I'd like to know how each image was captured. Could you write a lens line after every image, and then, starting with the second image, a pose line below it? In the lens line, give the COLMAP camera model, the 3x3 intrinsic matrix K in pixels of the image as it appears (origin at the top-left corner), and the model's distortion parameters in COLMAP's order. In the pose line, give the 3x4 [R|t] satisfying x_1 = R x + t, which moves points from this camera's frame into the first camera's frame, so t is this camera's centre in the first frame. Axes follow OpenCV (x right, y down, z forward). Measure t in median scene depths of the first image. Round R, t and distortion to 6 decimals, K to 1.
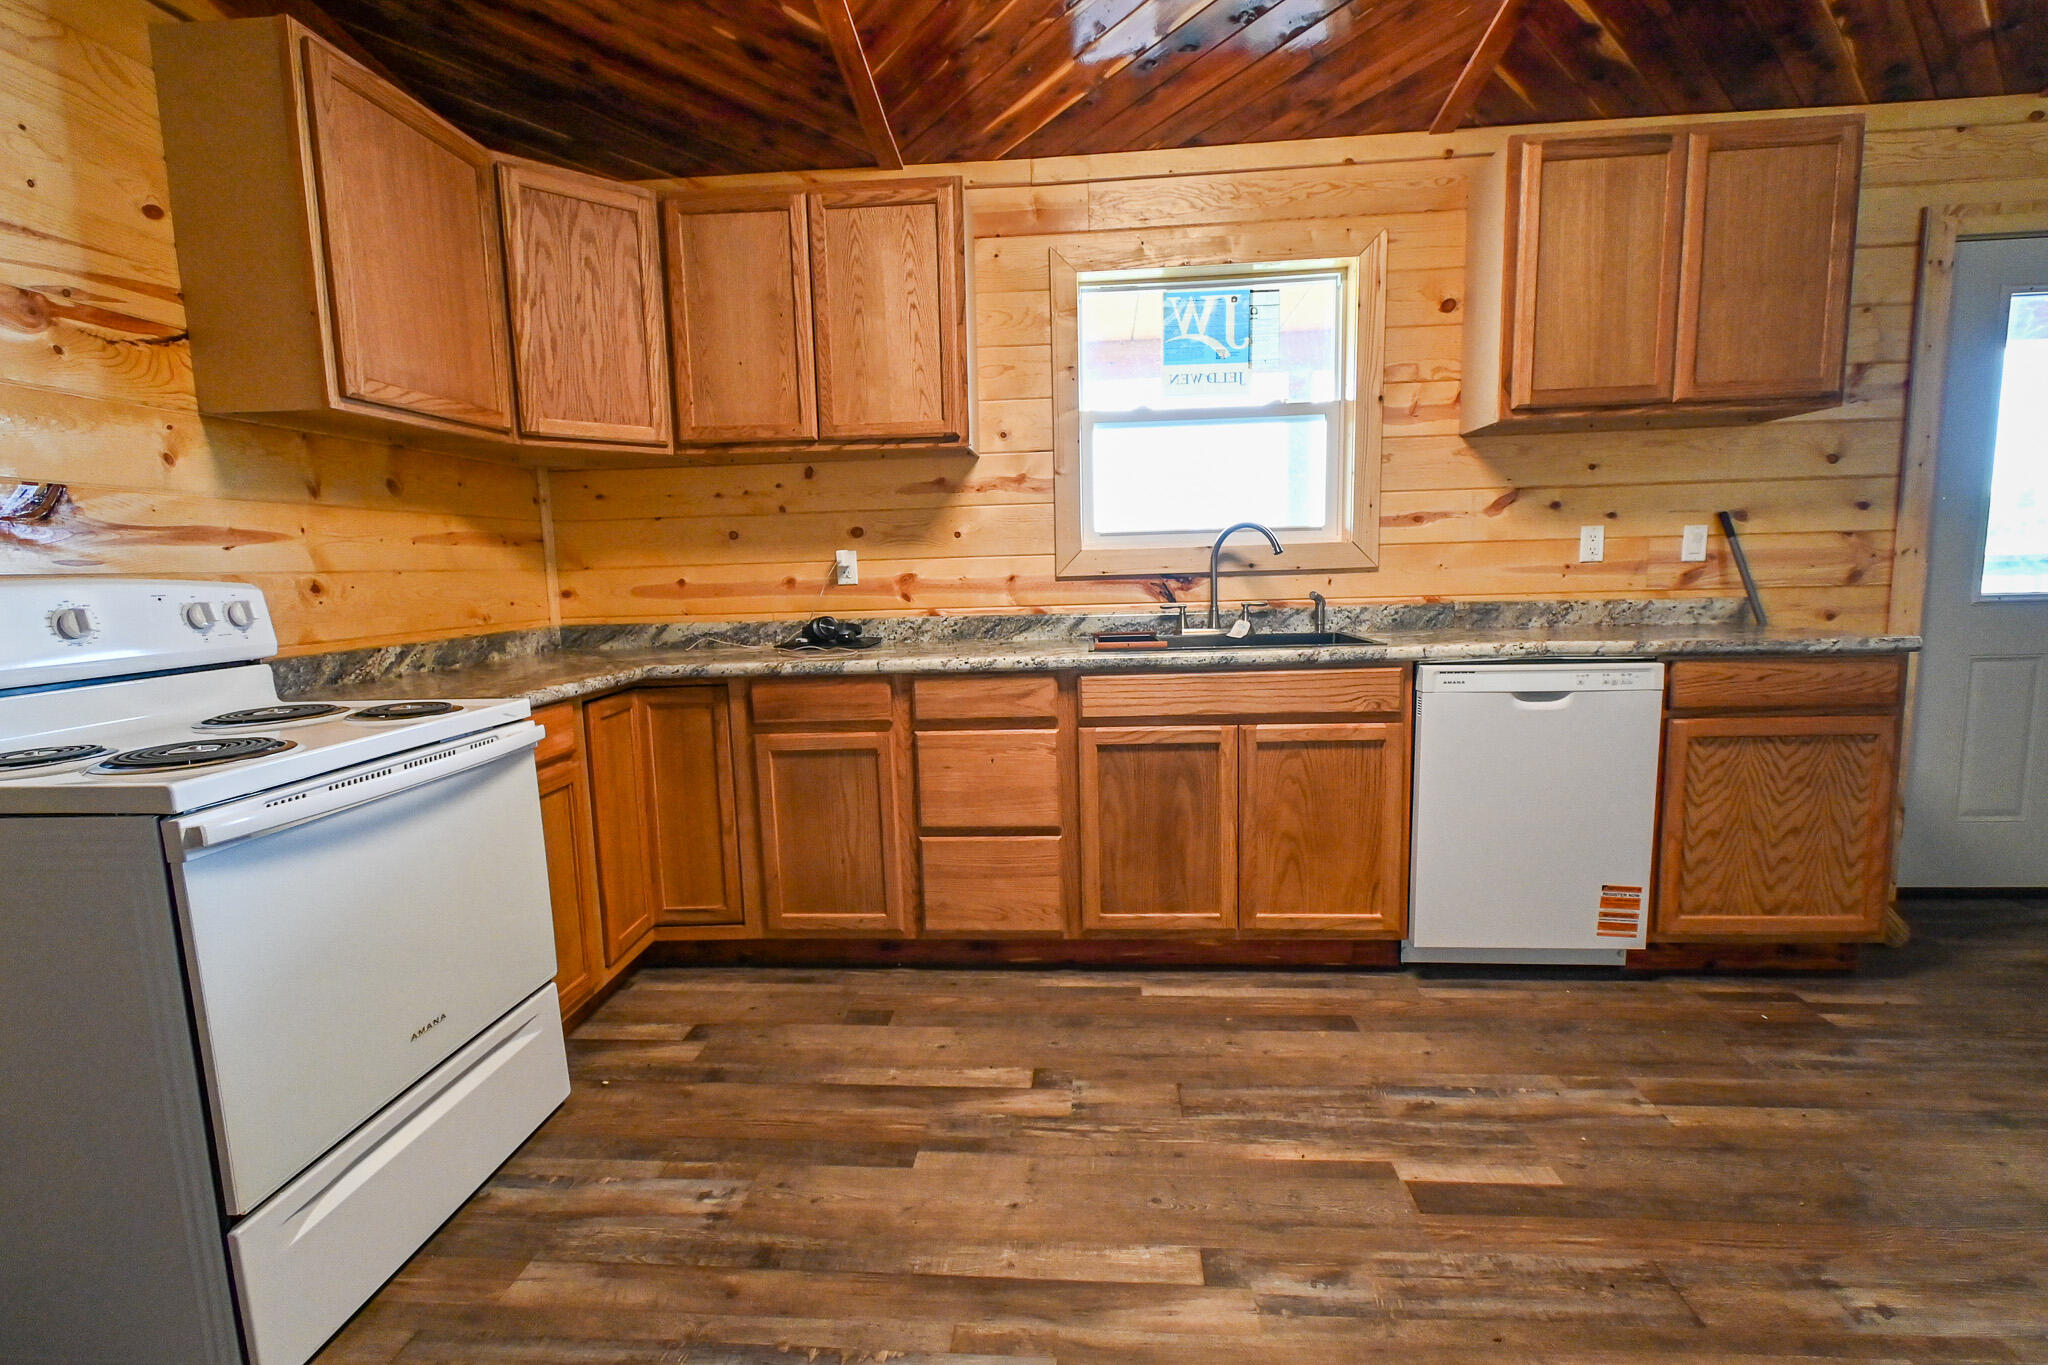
lens RADIAL K [[906.9, 0, 1027.8], [0, 906.9, 680.8], [0, 0, 1]] dist [0.004452, -0.000844]
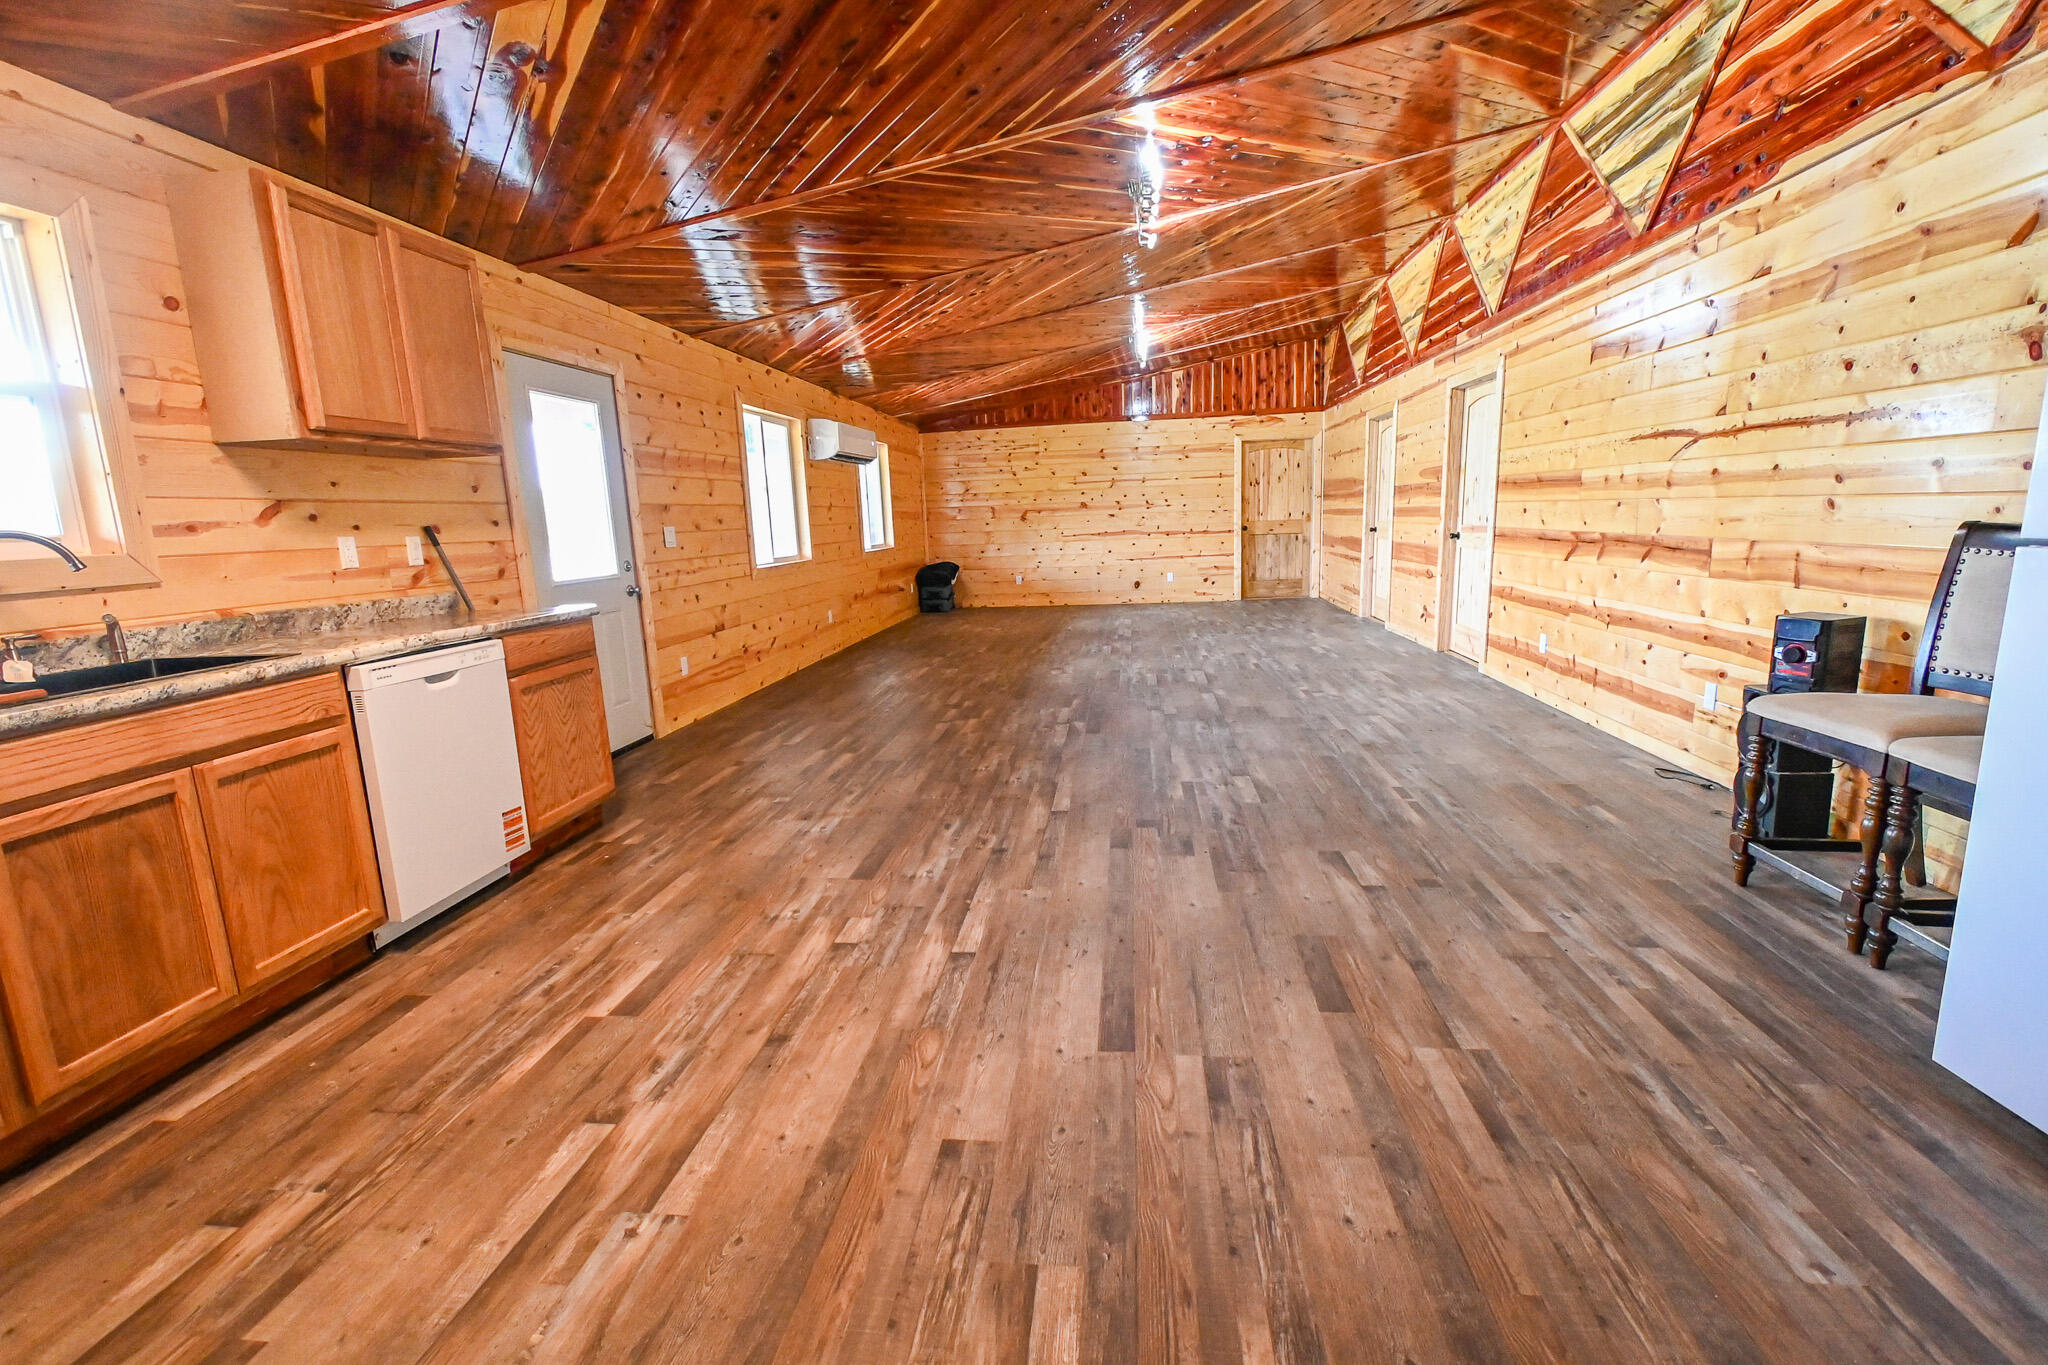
lens RADIAL K [[906.9, 0, 1027.8], [0, 906.9, 680.8], [0, 0, 1]] dist [0.004452, -0.000844]
pose [[0.033161, -0.155377, 0.987298, -0.578150], [0.163664, 0.975351, 0.148000, -0.028420], [-0.985959, 0.156677, 0.057774, 0.148102]]
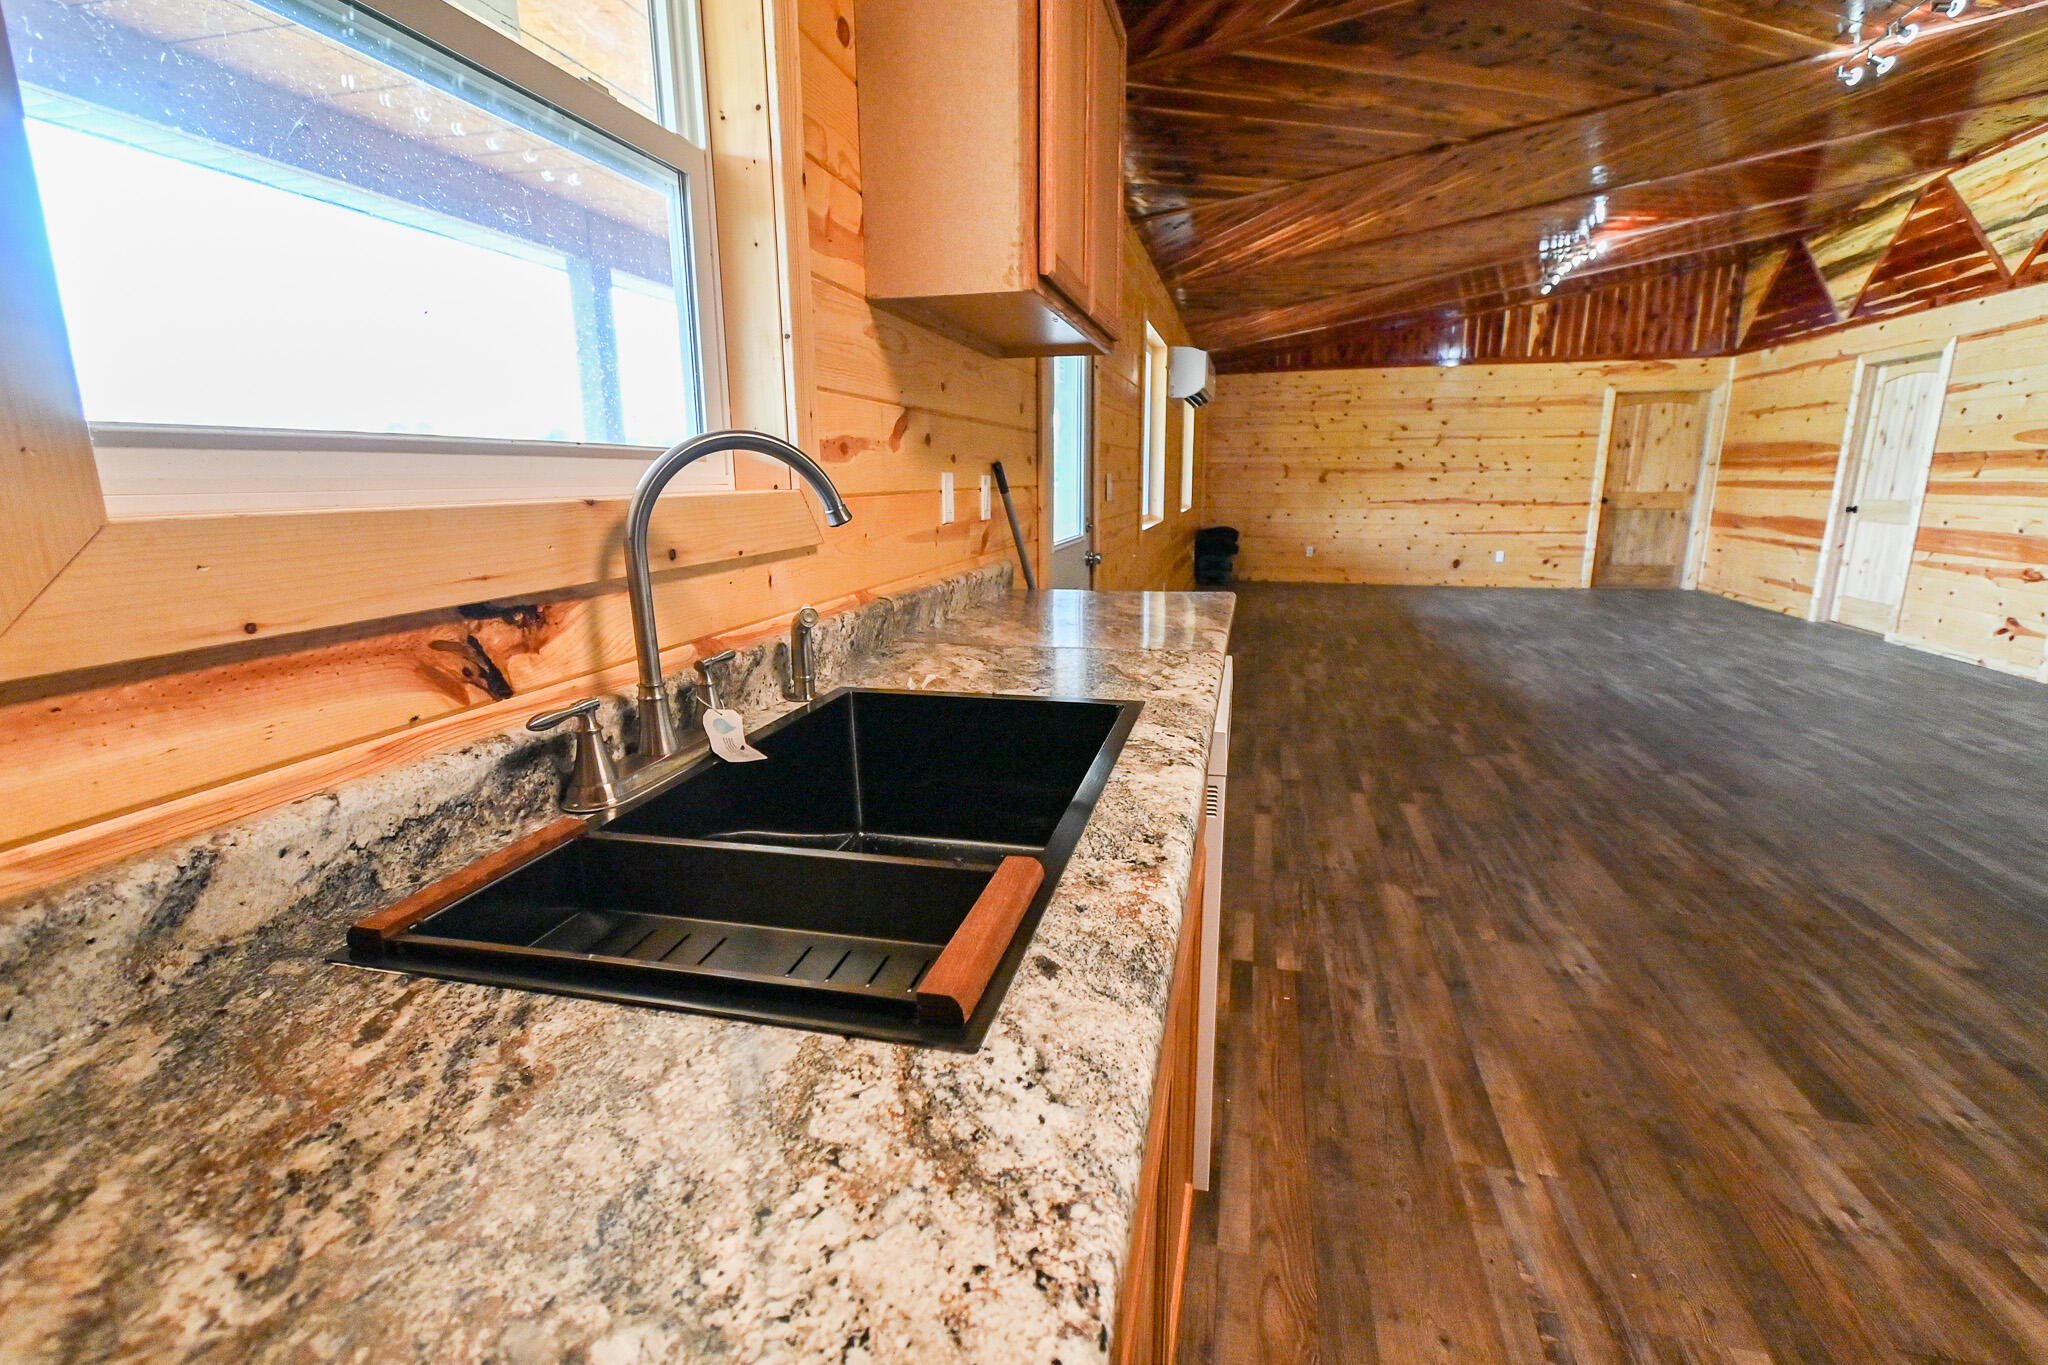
lens RADIAL K [[927.0, 0, 1024.0], [0, 927.0, 682.5], [0, 0, 1]] dist [0.002256, -0.000639]
pose [[0.164927, -0.189372, 0.967955, -0.115262], [0.125980, 0.977401, 0.169755, -0.147692], [-0.978227, 0.093946, 0.185057, 0.964642]]
